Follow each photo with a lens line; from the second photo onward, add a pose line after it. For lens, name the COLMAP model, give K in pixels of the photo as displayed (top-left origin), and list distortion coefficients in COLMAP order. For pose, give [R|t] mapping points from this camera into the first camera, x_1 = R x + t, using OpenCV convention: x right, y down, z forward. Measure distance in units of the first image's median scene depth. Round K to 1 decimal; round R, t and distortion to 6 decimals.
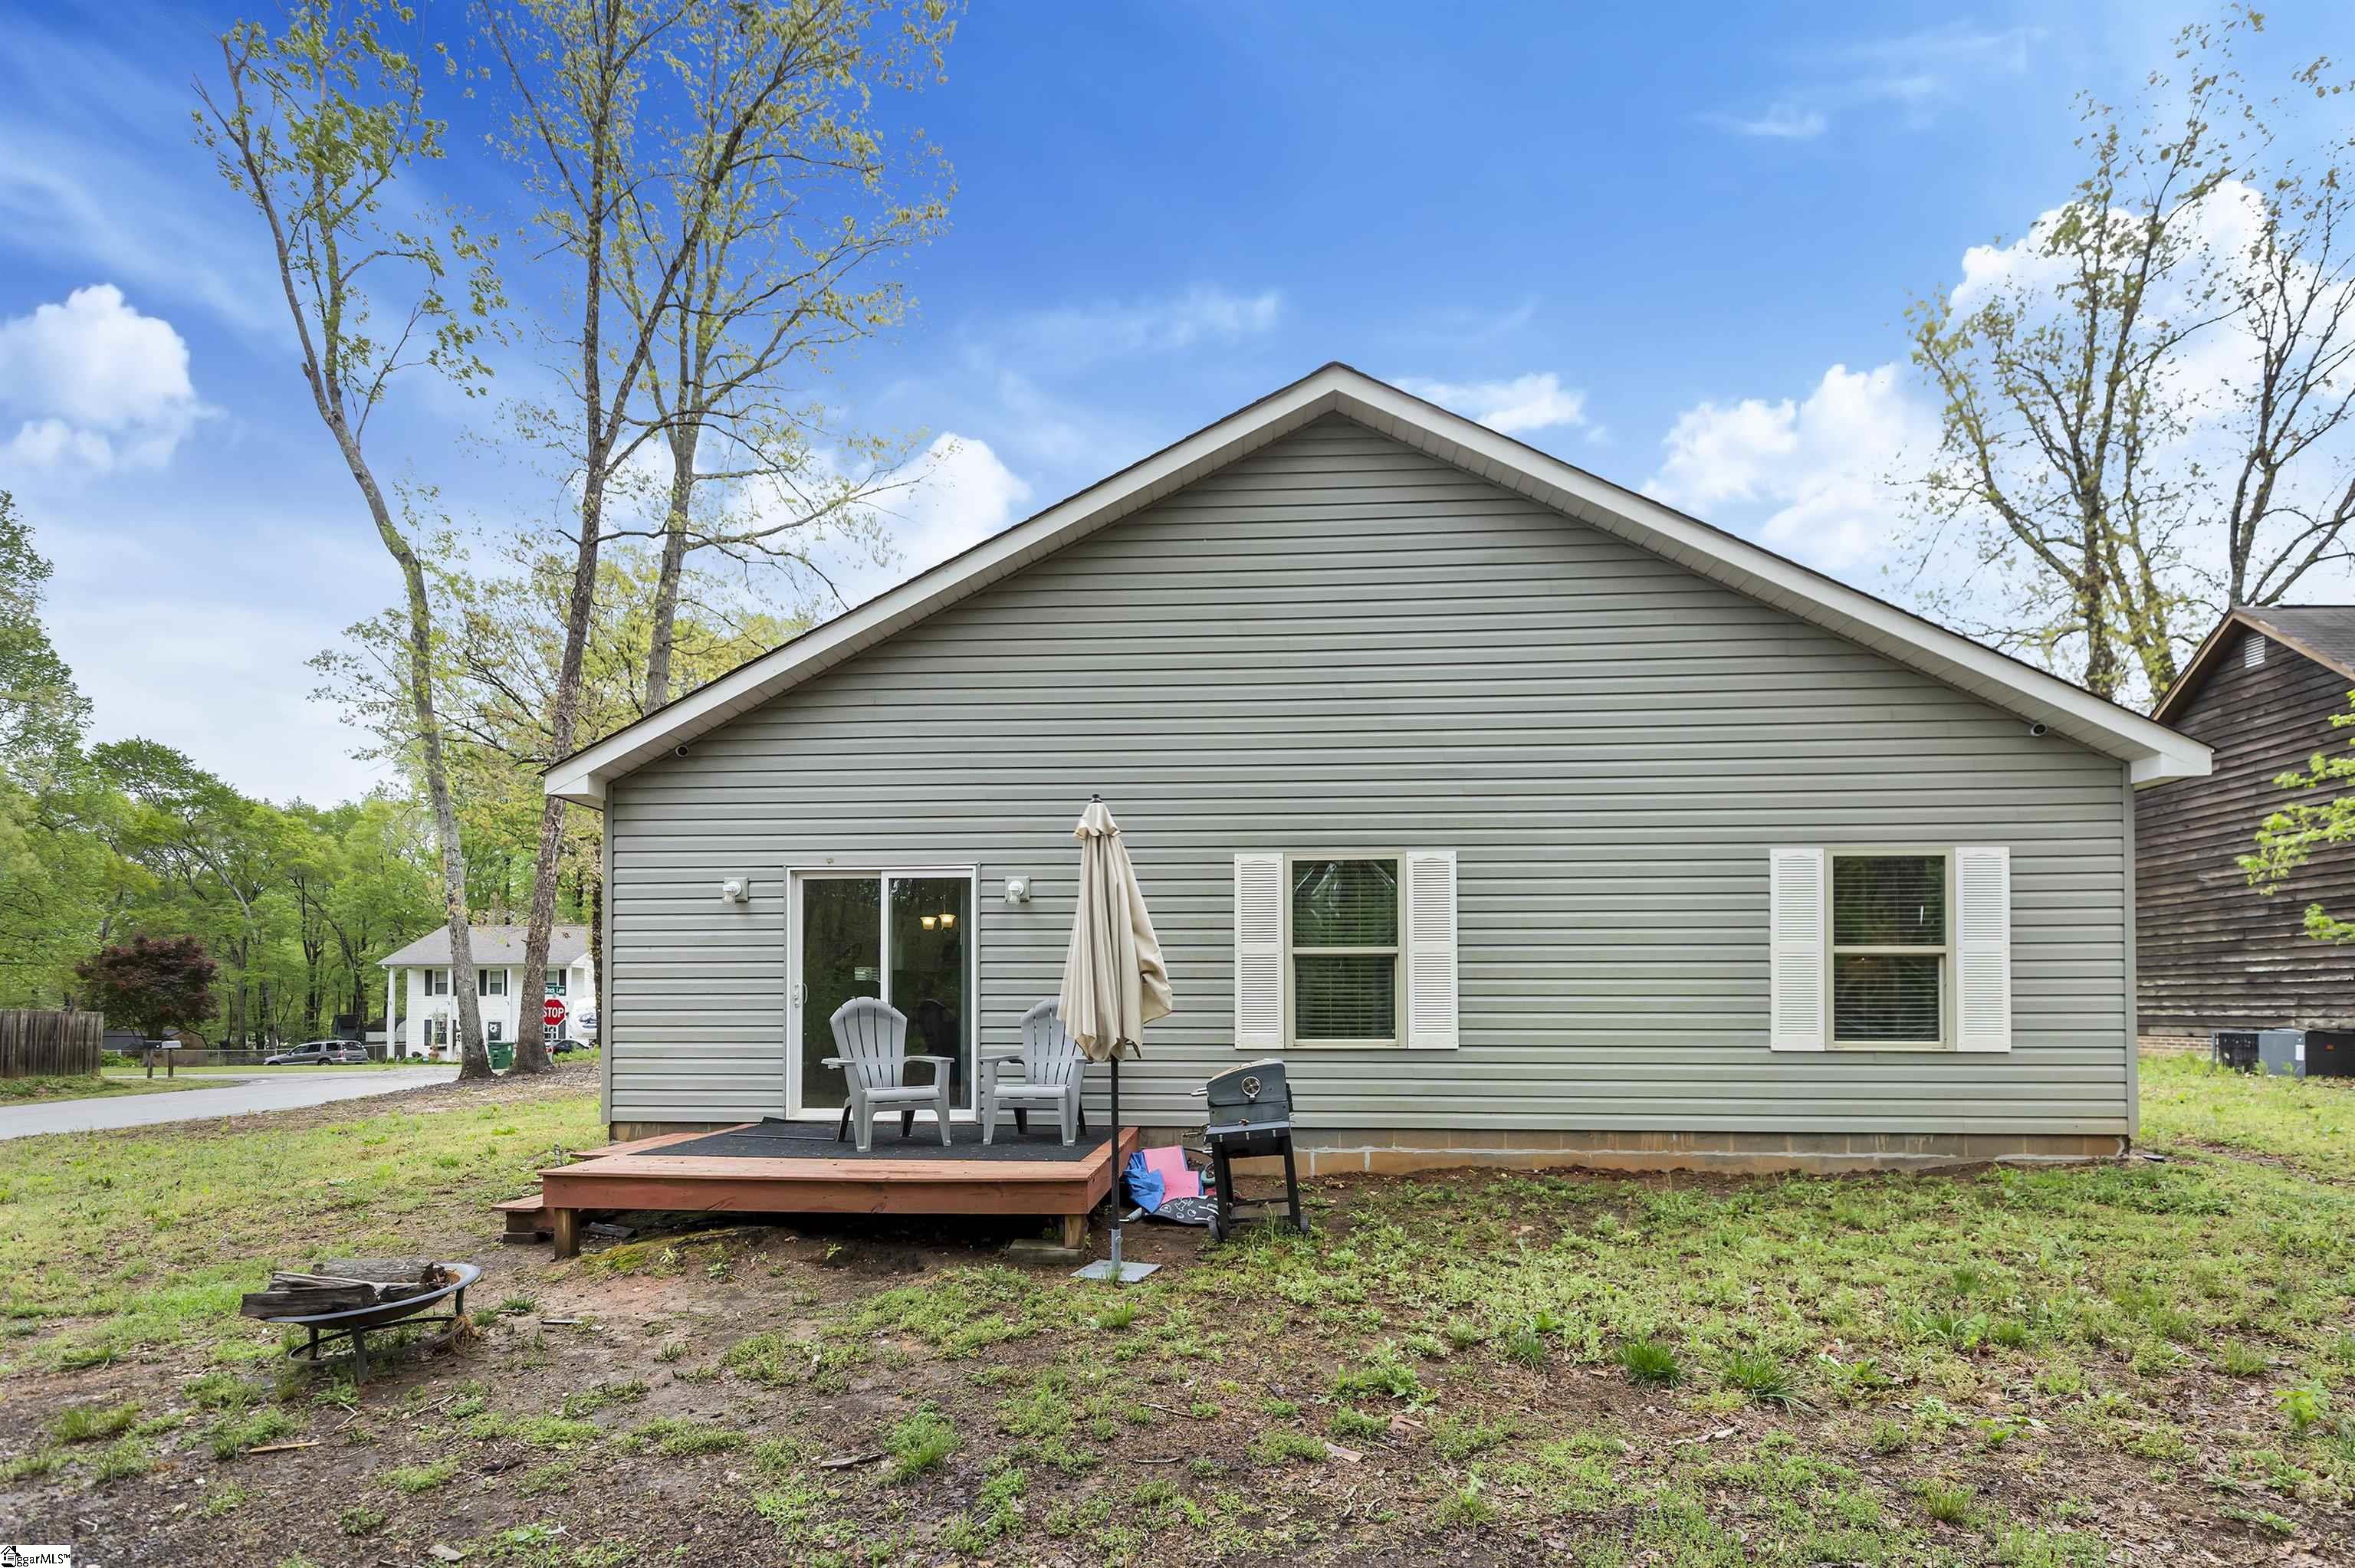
lens RADIAL K [[1071.6, 0, 1174.0], [0, 1071.6, 819.6], [0, 0, 1]] dist [-0.017997, 0.000212]
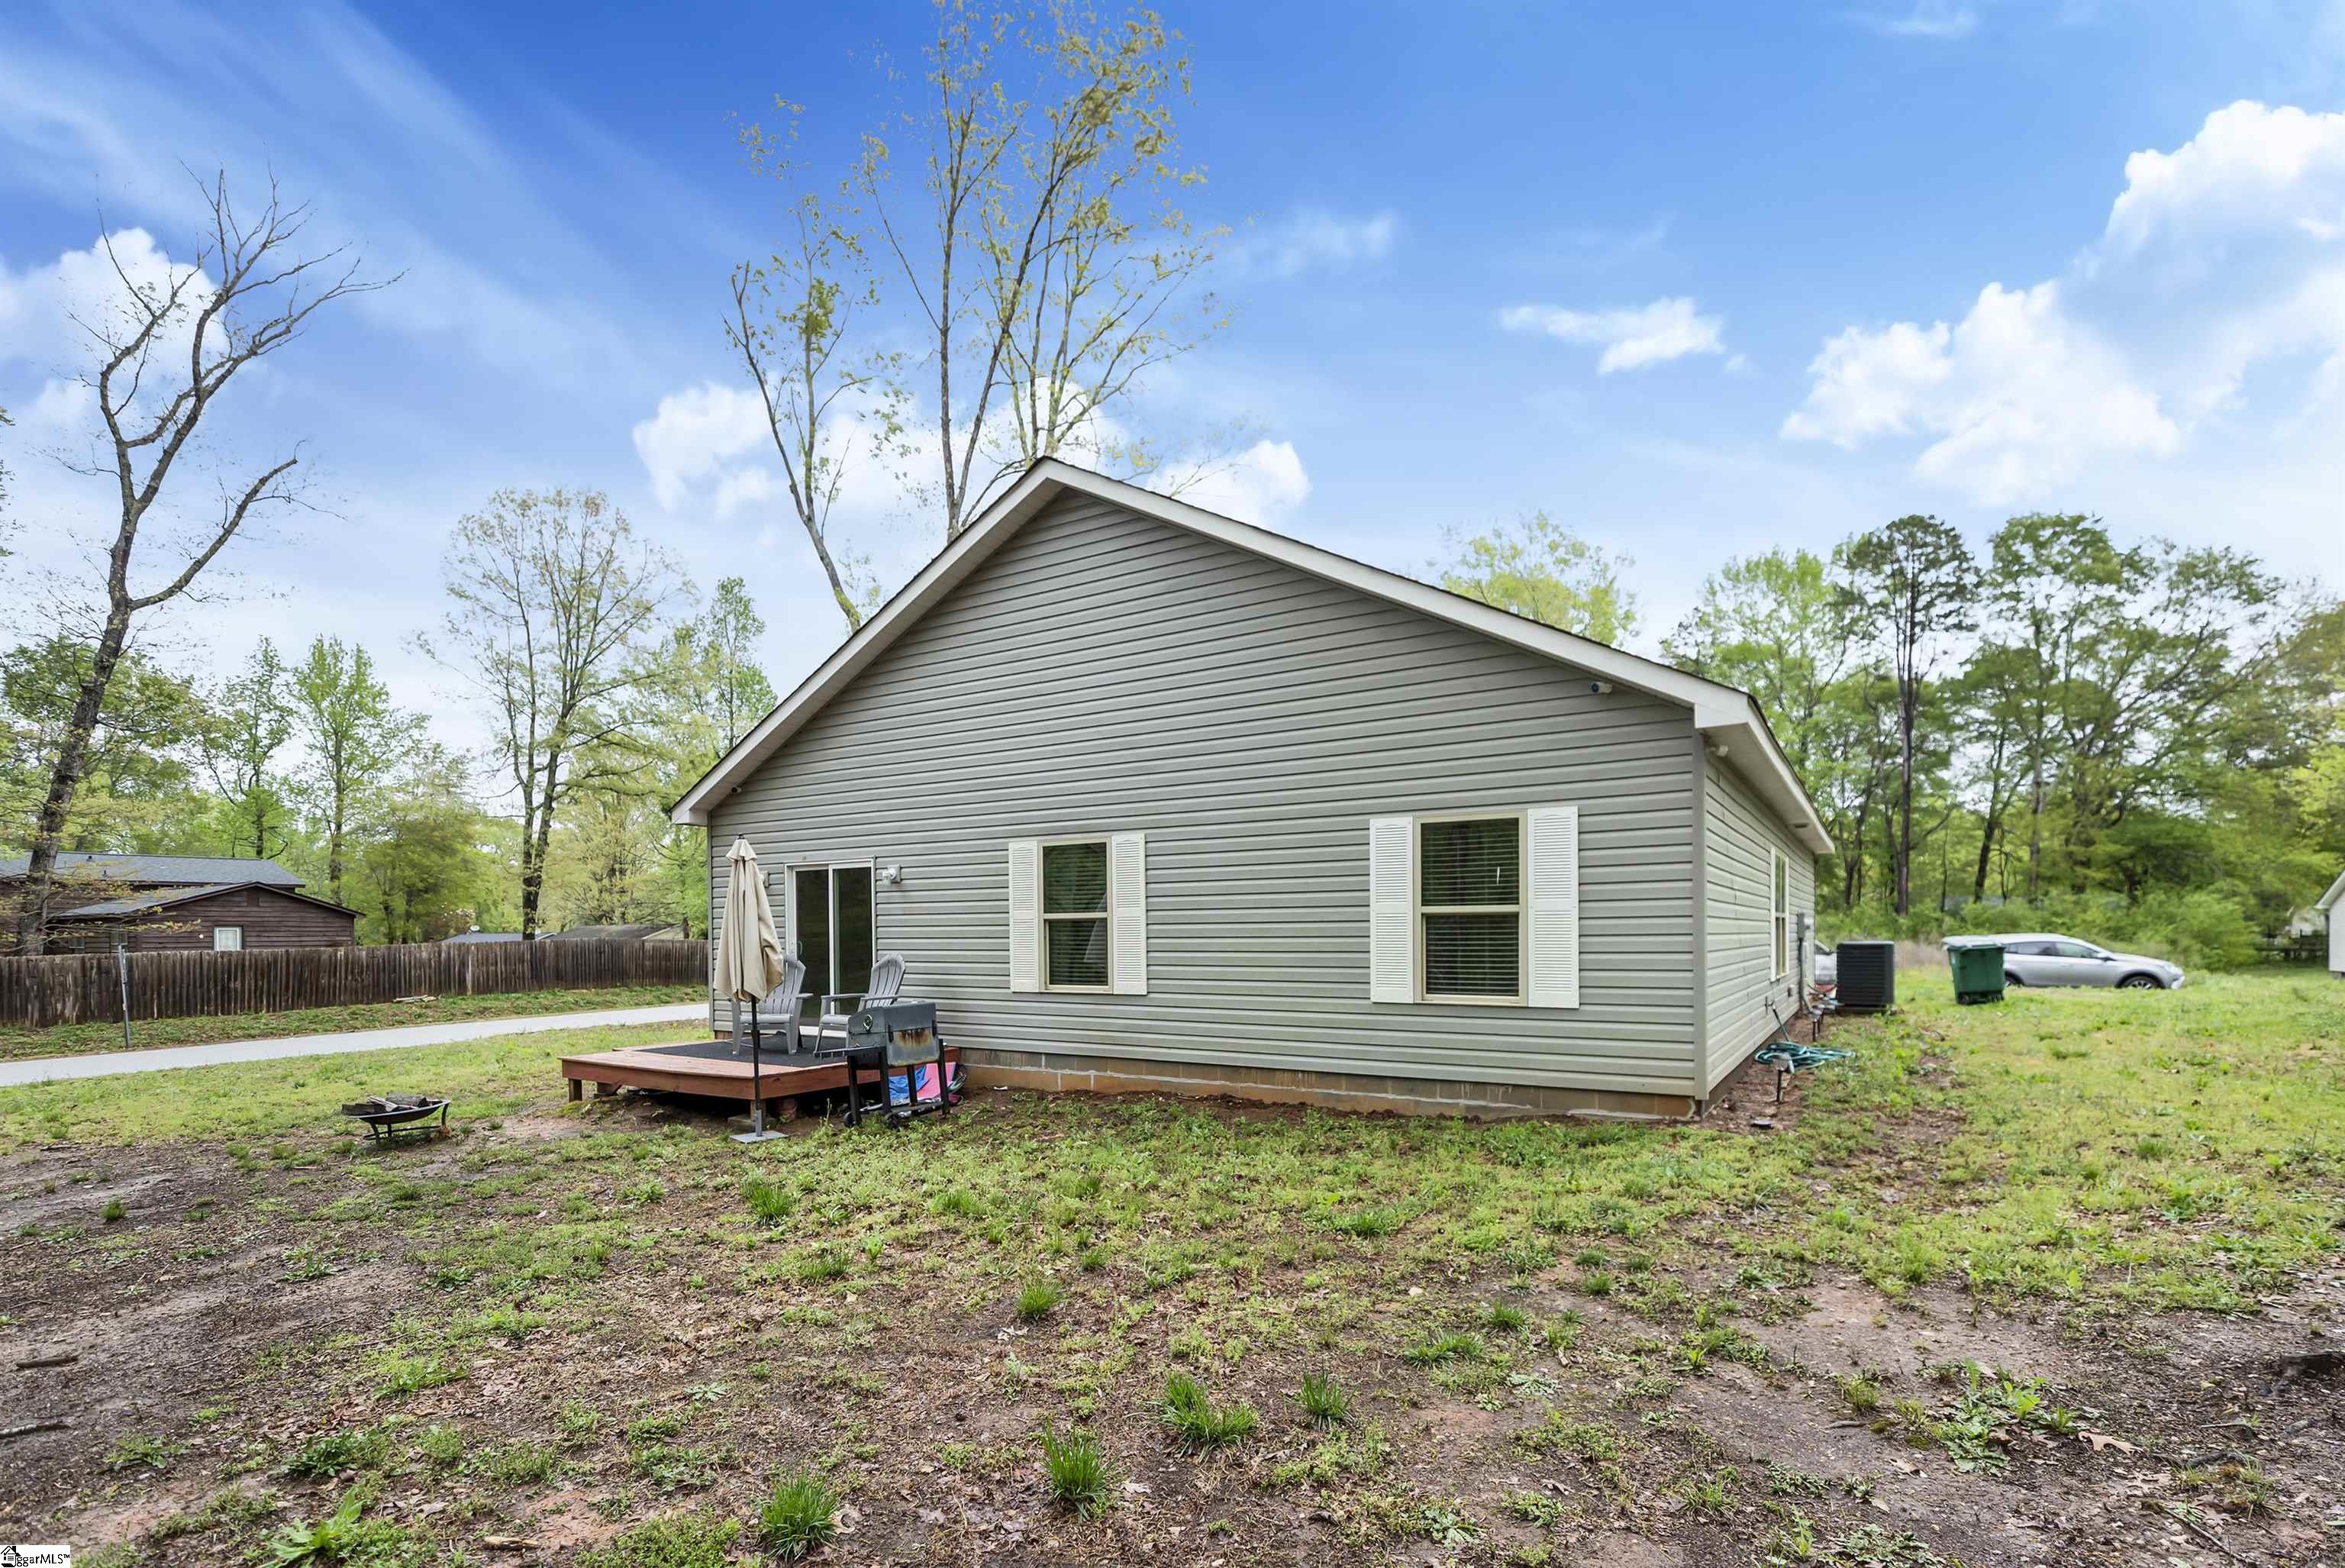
lens RADIAL K [[1071.9, 0, 1181.4], [0, 1071.9, 790.5], [0, 0, 1]] dist [0.006279, 0.000213]
pose [[0.898967, -0.065880, -0.433034, 0.833254], [0.070759, 0.997482, -0.004858, -0.010034], [0.432264, -0.026274, 0.901364, -0.080972]]
